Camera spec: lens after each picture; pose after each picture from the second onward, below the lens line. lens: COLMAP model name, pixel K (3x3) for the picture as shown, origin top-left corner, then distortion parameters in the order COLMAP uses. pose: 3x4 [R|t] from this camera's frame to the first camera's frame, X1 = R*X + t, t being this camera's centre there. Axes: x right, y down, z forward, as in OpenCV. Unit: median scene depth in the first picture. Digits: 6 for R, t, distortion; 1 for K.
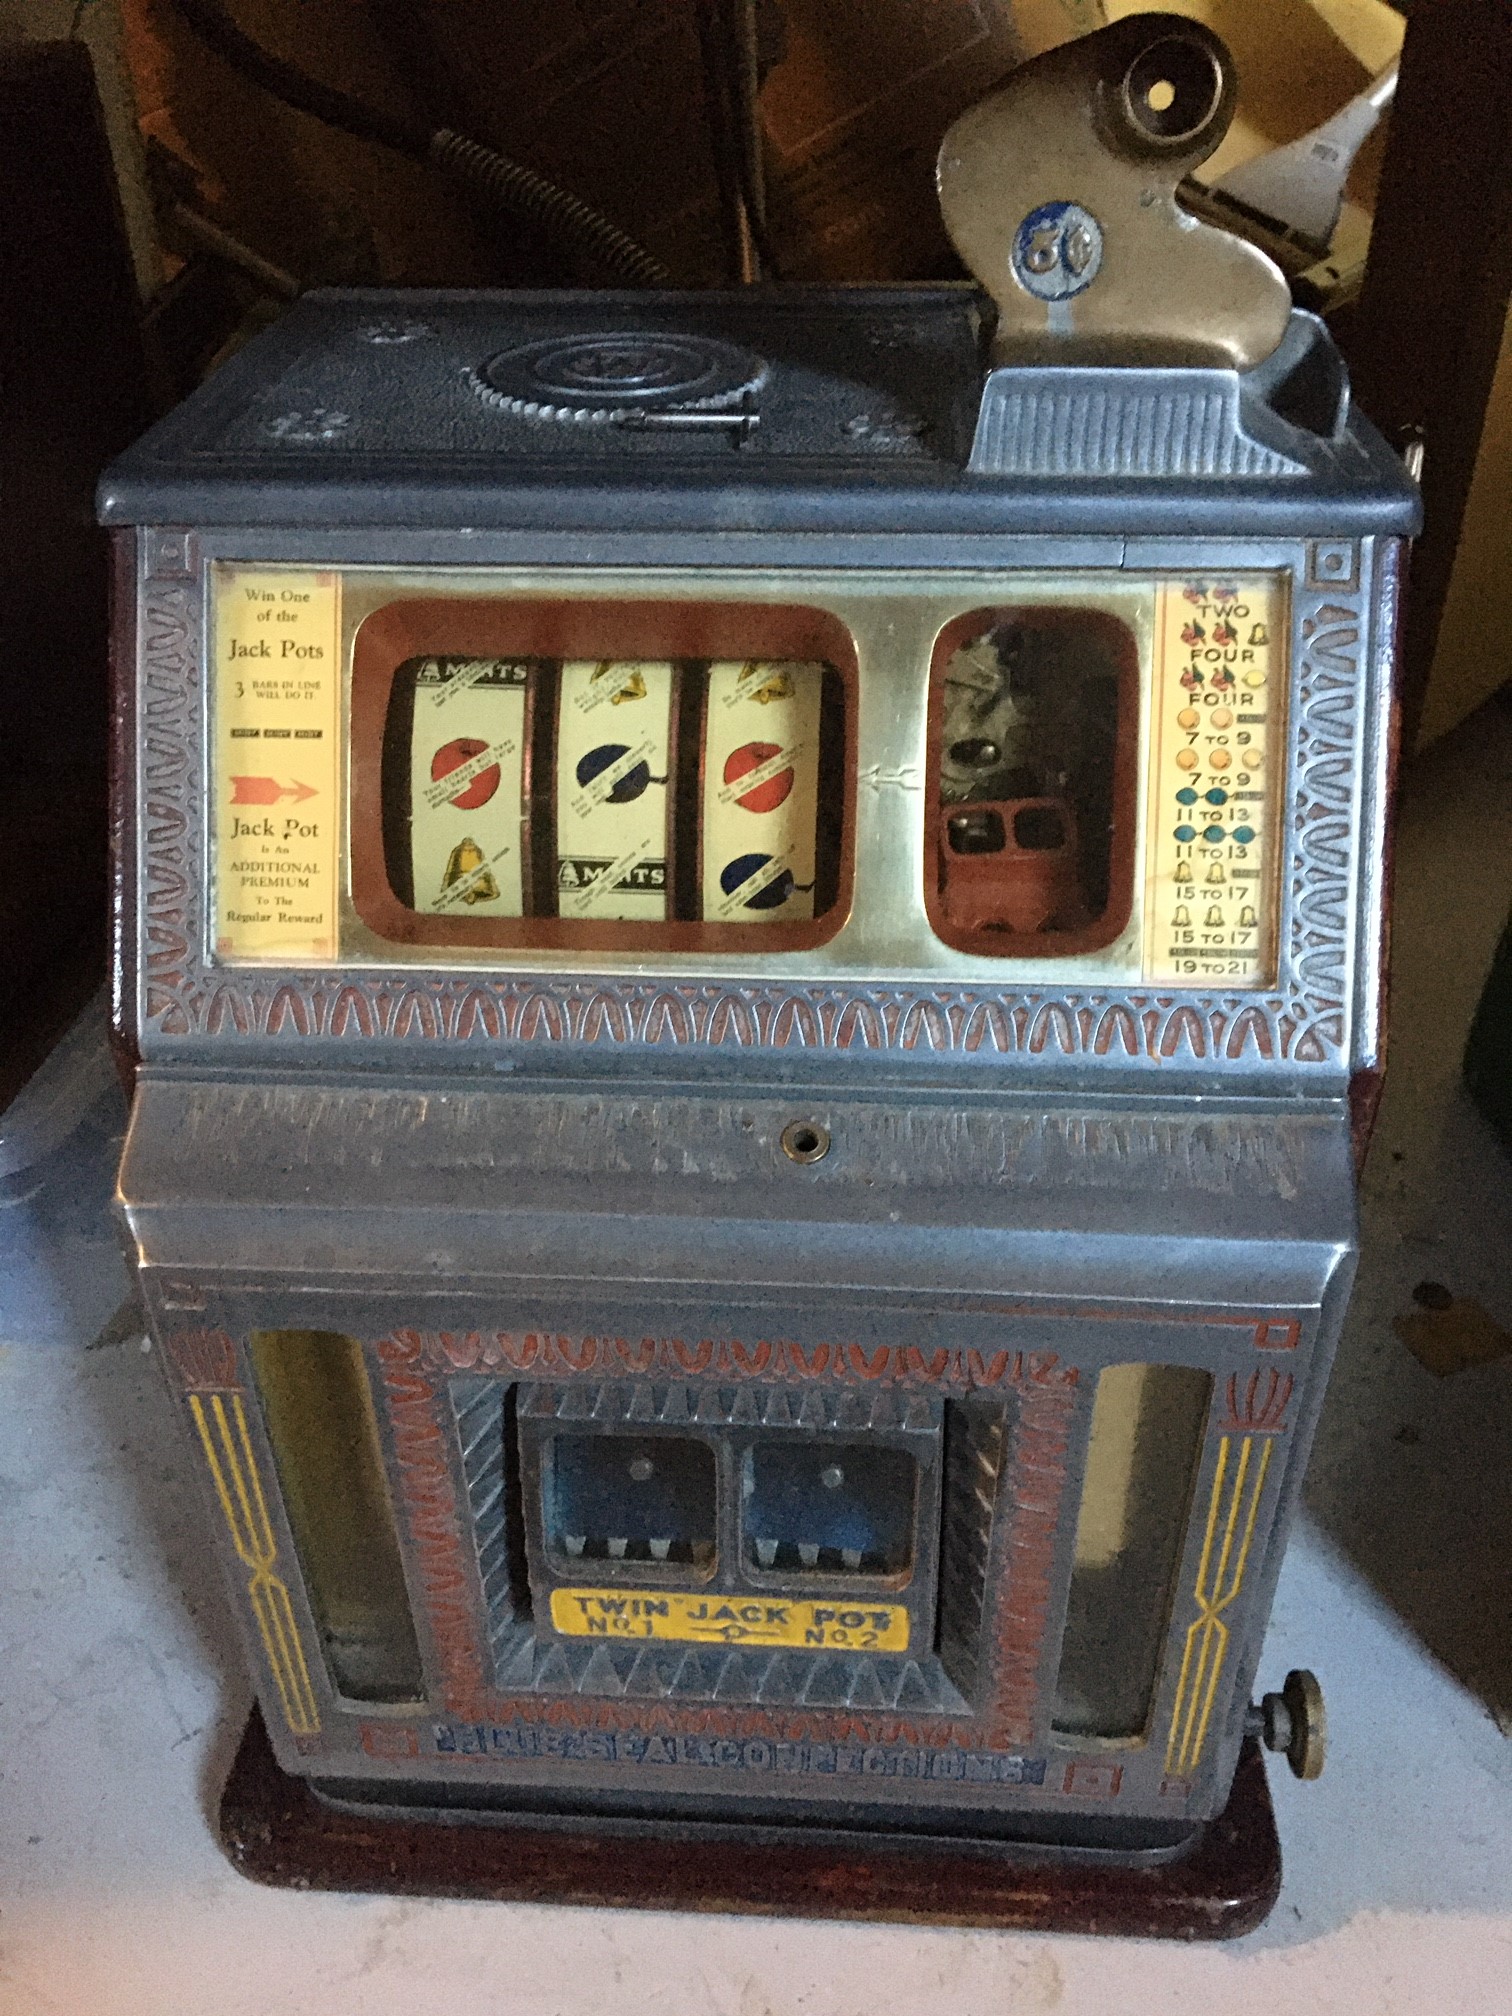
lens RADIAL K [[1700.1, 0, 756.0], [0, 1700.1, 1008.0], [0, 0, 1]] dist [-0.010013, 0.000453]
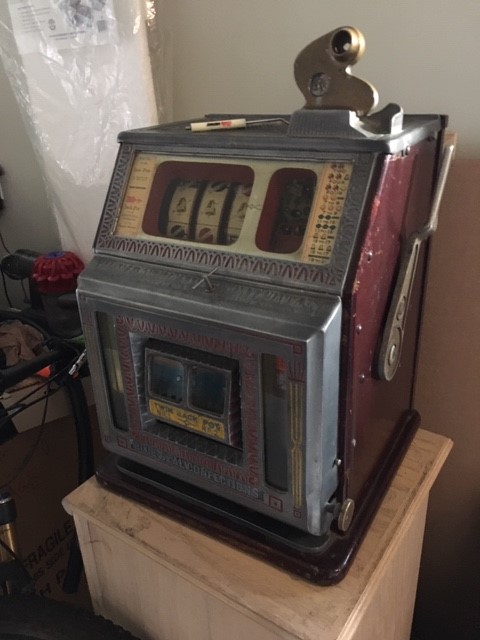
lens RADIAL K [[539.7, 0, 240.0], [0, 539.7, 320.0], [0, 0, 1]] dist [-0.010013, 0.000453]
pose [[0.889351, 0.173854, -0.422883, 0.645837], [-0.237344, 0.966057, -0.101988, 0.267407], [0.390798, 0.191072, 0.900427, -0.119586]]
